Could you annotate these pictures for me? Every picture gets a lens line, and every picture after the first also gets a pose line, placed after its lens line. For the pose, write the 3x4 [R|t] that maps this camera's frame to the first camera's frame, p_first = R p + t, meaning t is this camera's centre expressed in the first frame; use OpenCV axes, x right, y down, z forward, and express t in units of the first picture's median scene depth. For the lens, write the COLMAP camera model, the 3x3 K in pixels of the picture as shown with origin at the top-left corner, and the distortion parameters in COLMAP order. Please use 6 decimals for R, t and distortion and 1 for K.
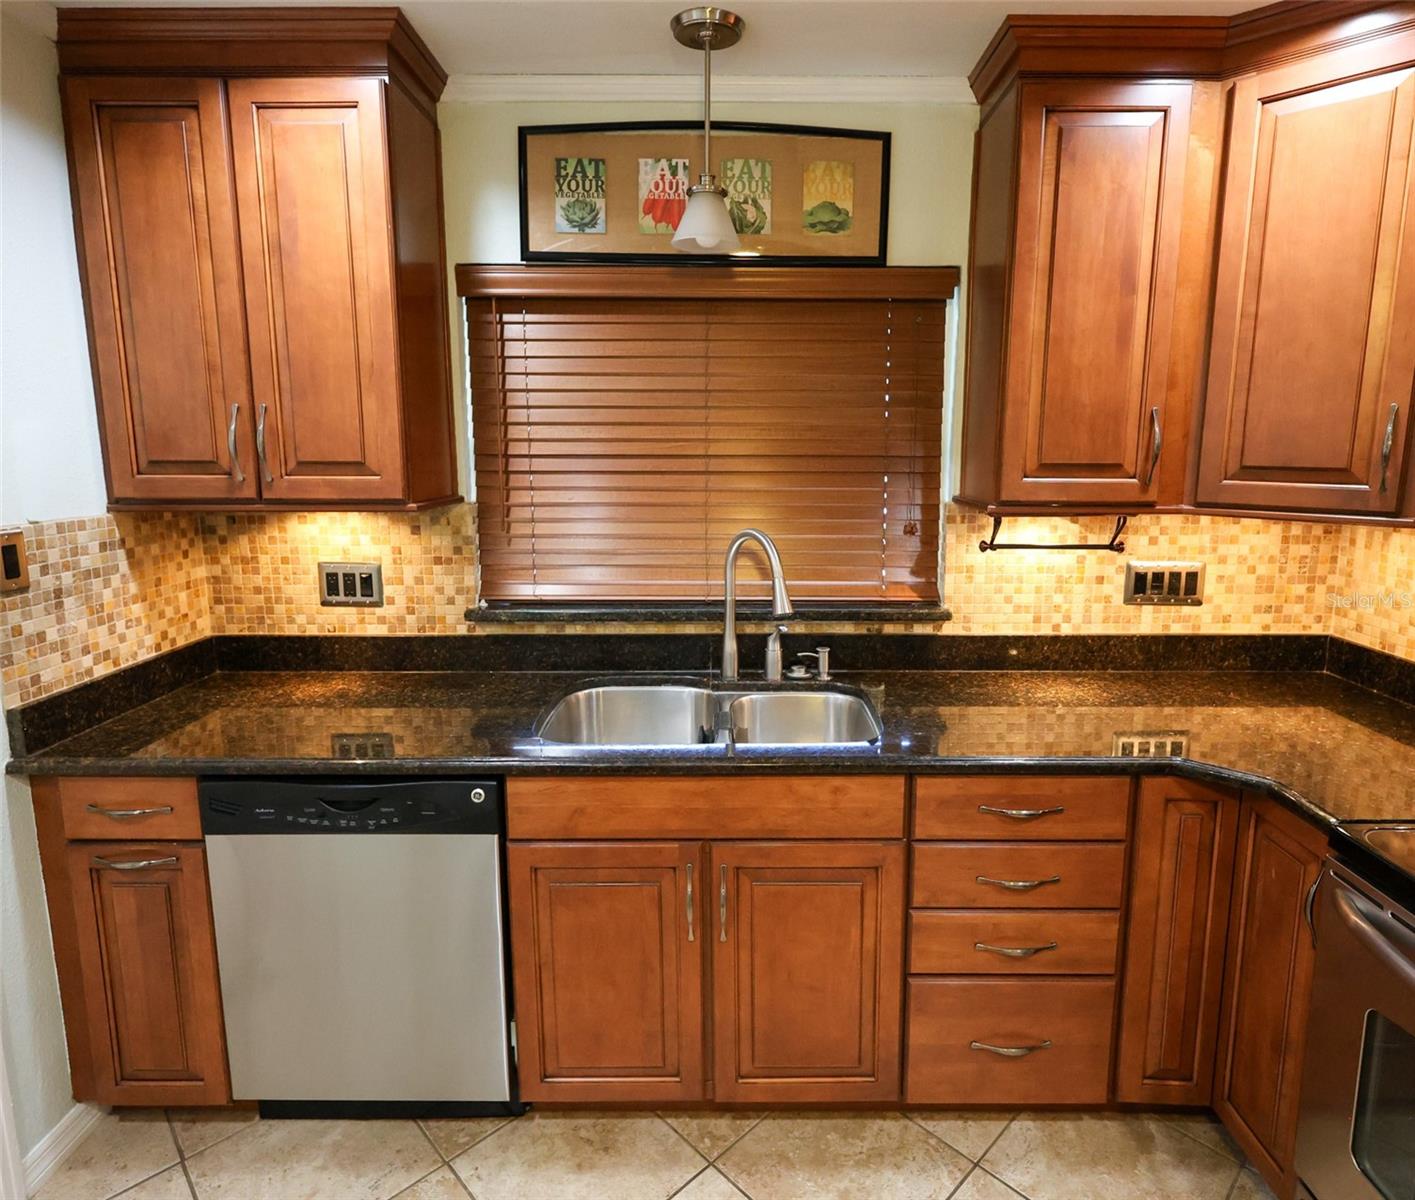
lens RADIAL K [[811.8, 0, 735.4], [0, 811.8, 567.6], [0, 0, 1]] dist [0.002966, -0.002625]
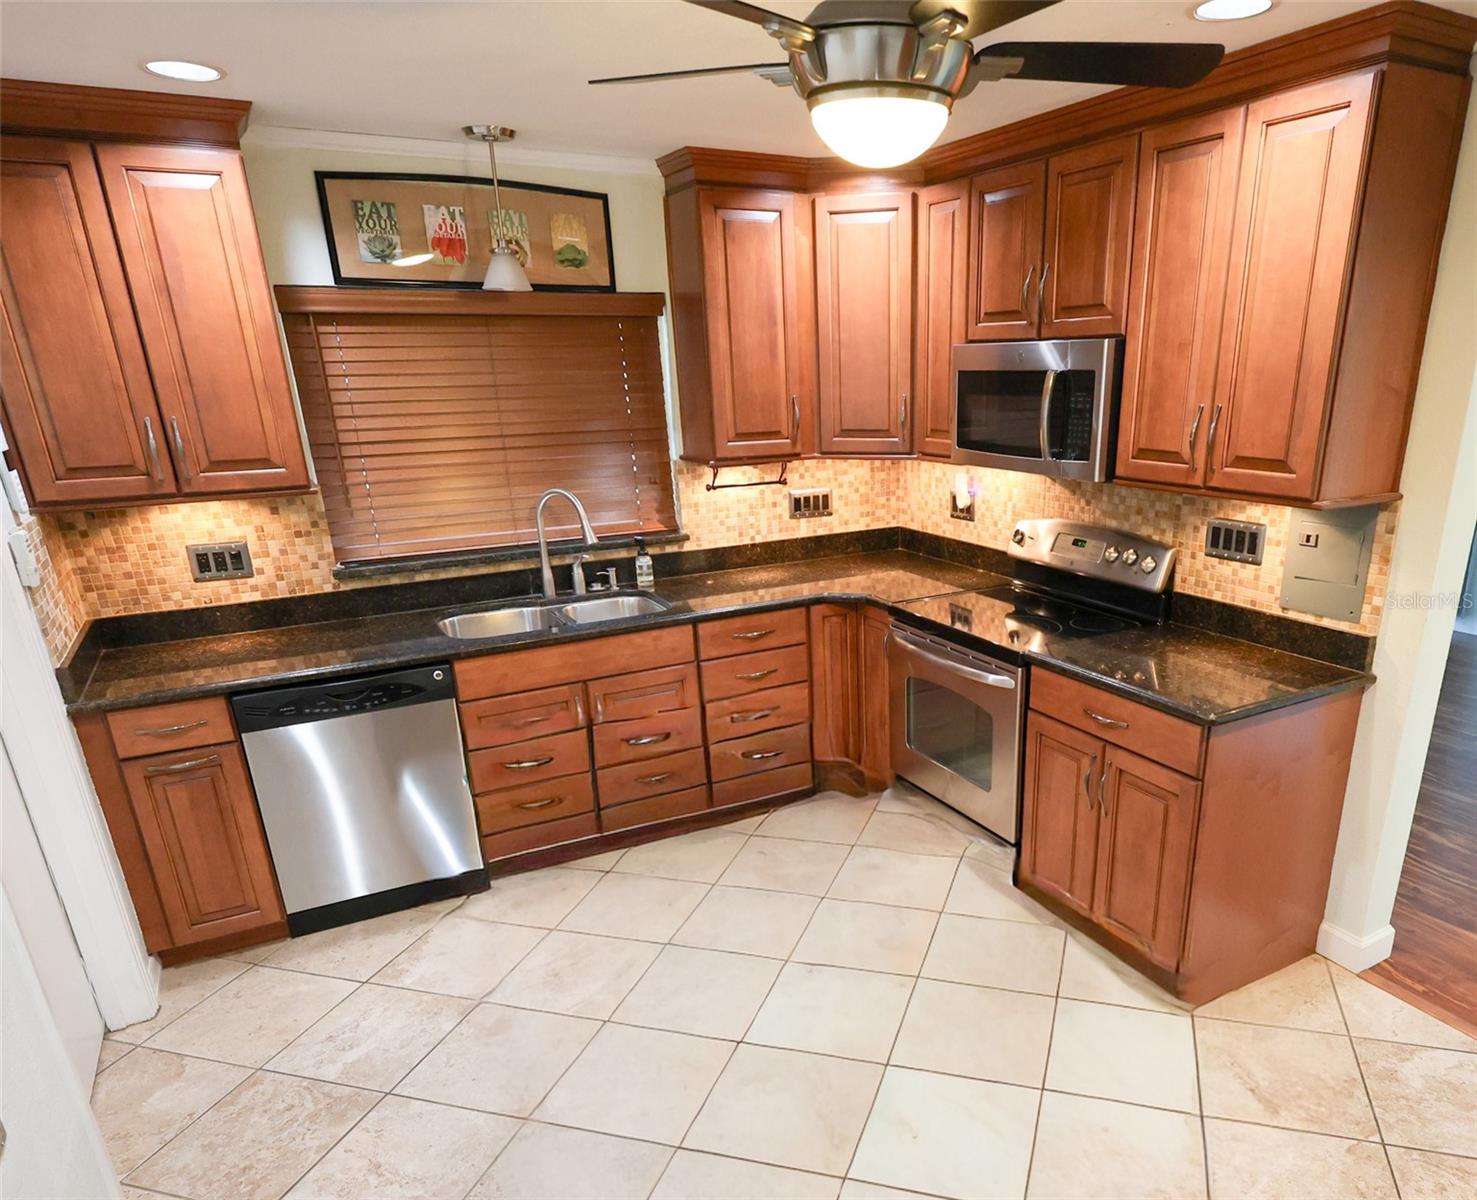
lens RADIAL K [[982.6, 0, 855.0], [0, 982.6, 739.6], [0, 0, 1]] dist [0.005299, 0.000108]
pose [[0.860686, -0.198731, 0.468750, -0.409448], [0.096128, 0.967546, 0.233696, 0.026184], [-0.499980, -0.156079, 0.851857, -0.789144]]
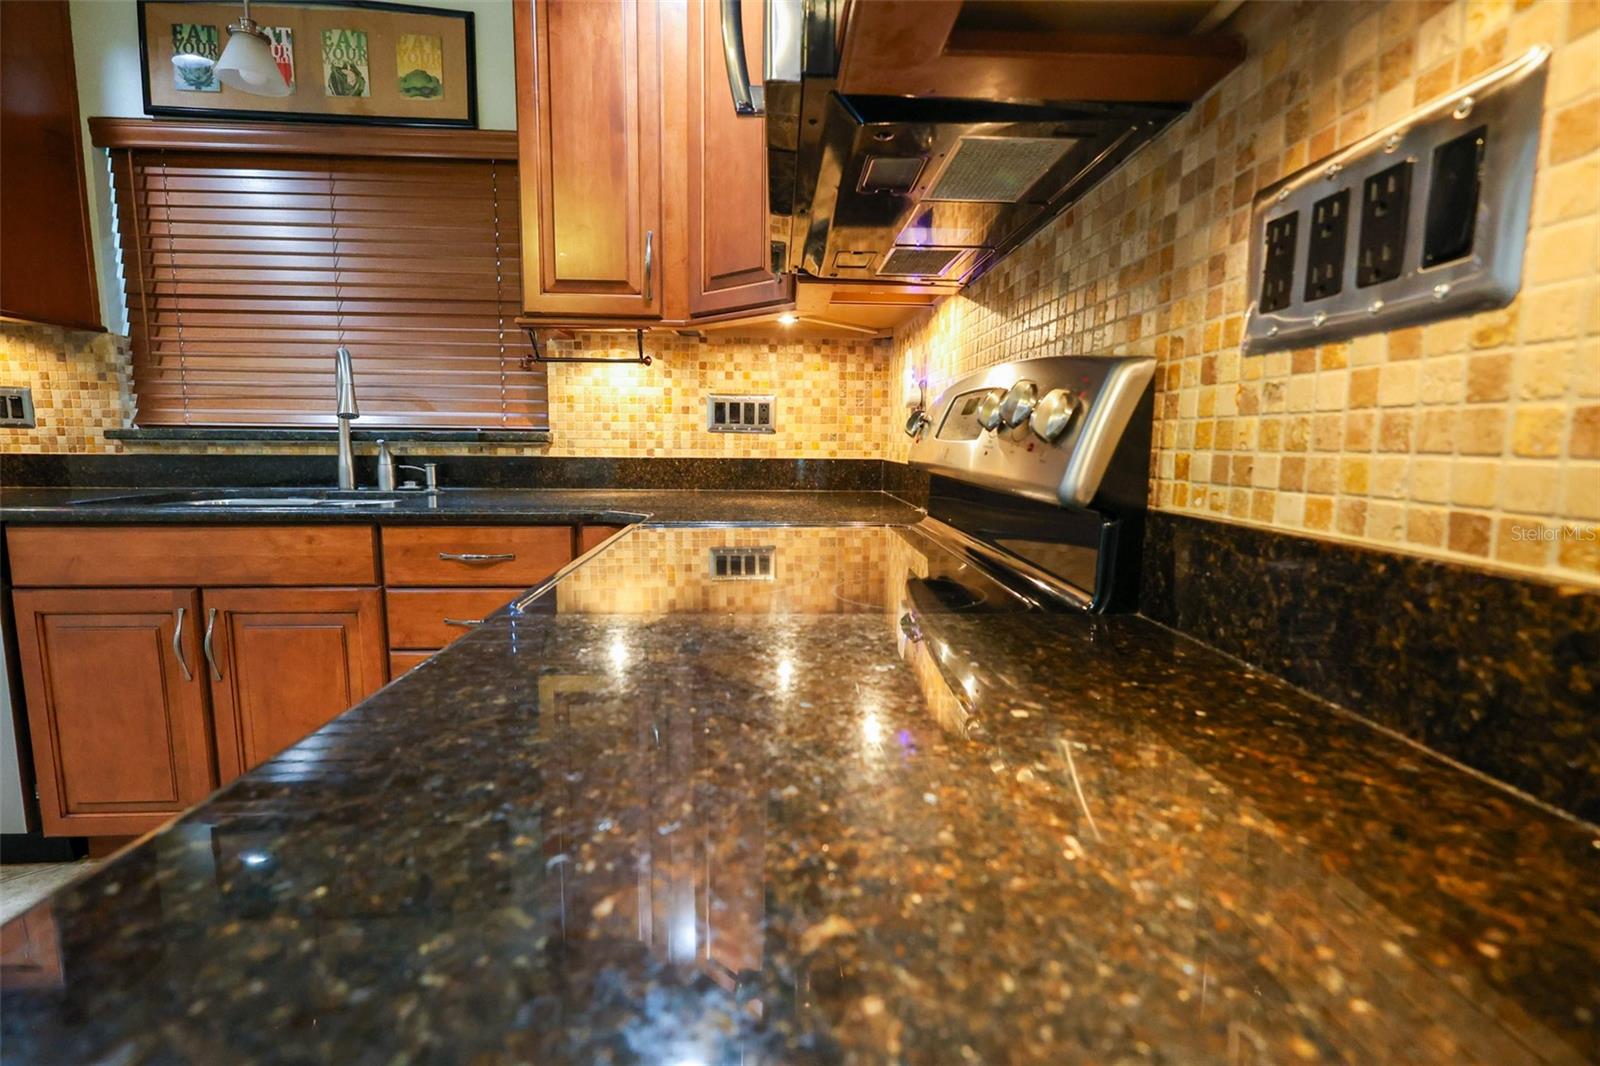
lens RADIAL K [[727.5, 0, 804.7], [0, 727.5, 528.7], [0, 0, 1]] dist [0.000901, -0.000972]
pose [[0.999006, 0.002738, 0.044489, 0.586641], [-0.001289, 0.999469, -0.032563, 0.222405], [-0.044555, 0.032474, 0.998479, -0.033647]]
